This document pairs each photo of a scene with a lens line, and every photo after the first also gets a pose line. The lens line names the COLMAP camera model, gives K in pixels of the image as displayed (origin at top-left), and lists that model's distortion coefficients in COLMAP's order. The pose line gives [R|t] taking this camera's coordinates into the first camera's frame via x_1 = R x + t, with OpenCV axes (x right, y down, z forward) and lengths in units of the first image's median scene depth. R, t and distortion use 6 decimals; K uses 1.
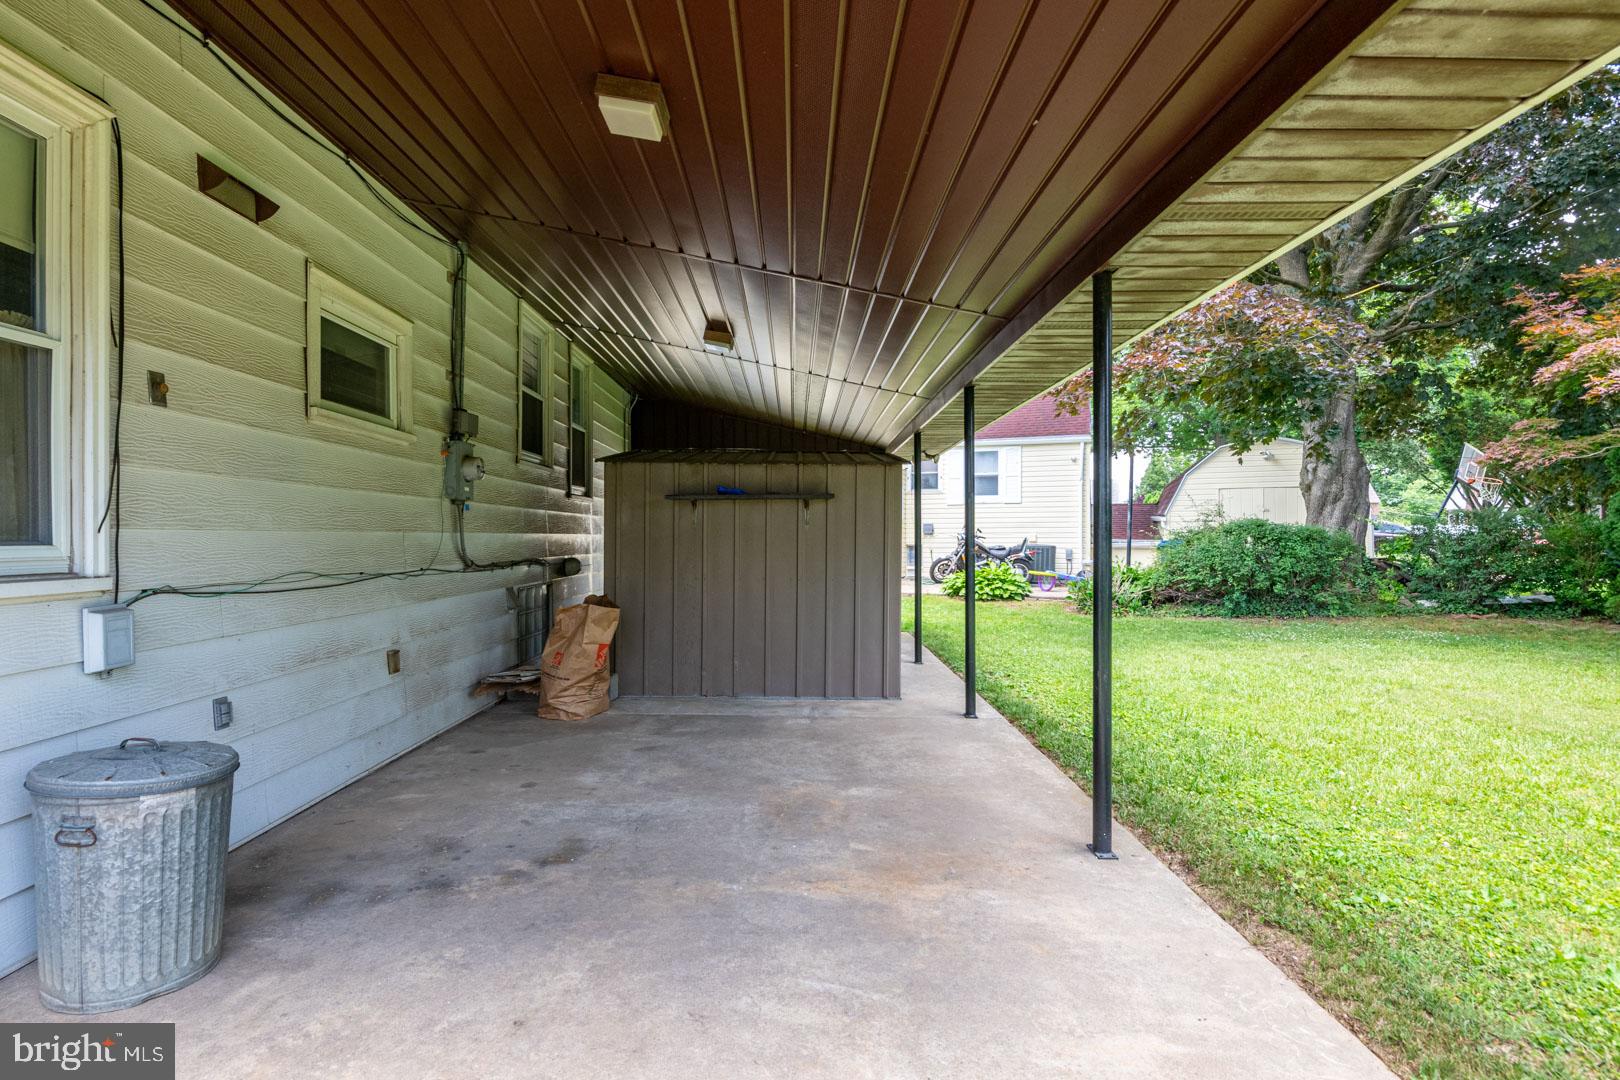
lens RADIAL K [[786.8, 0, 807.8], [0, 786.8, 539.0], [0, 0, 1]] dist [-0.001275, -0.006198]
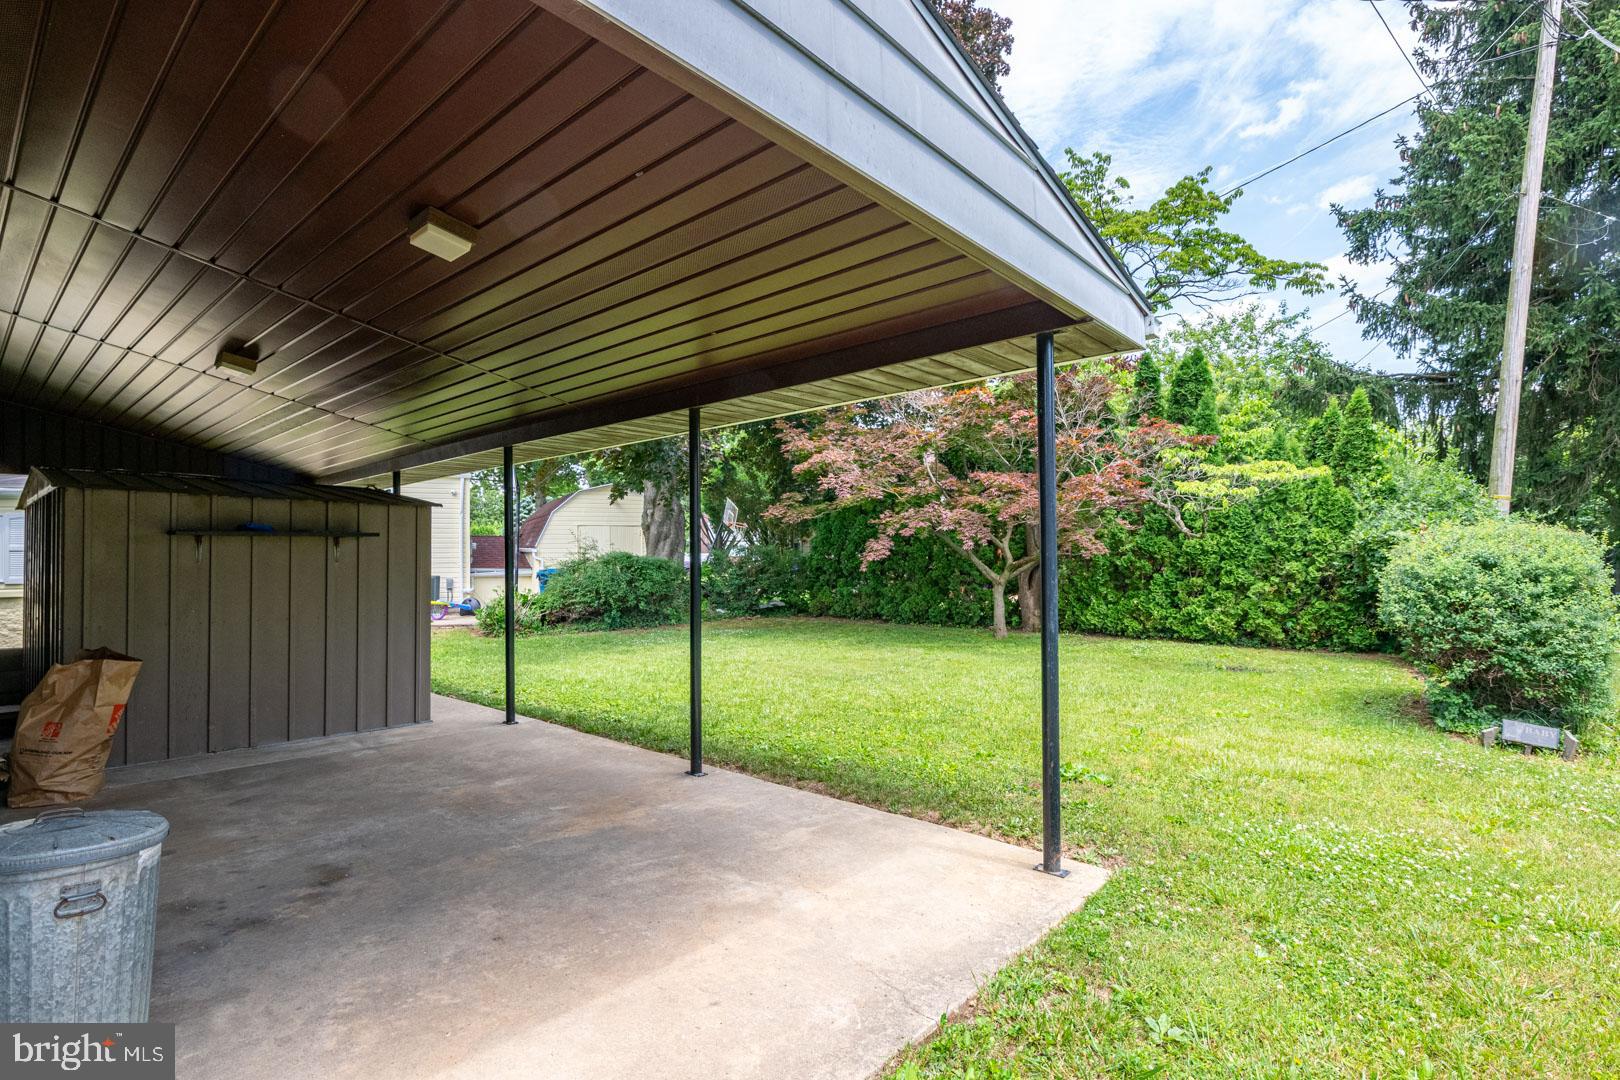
lens RADIAL K [[786.8, 0, 809.8], [0, 786.8, 541.1], [0, 0, 1]] dist [-0.001275, -0.006198]
pose [[0.651793, 0.013150, 0.758283, -0.424729], [0.010063, 0.999612, -0.025985, -0.014903], [-0.758330, 0.024567, 0.651408, -0.131101]]
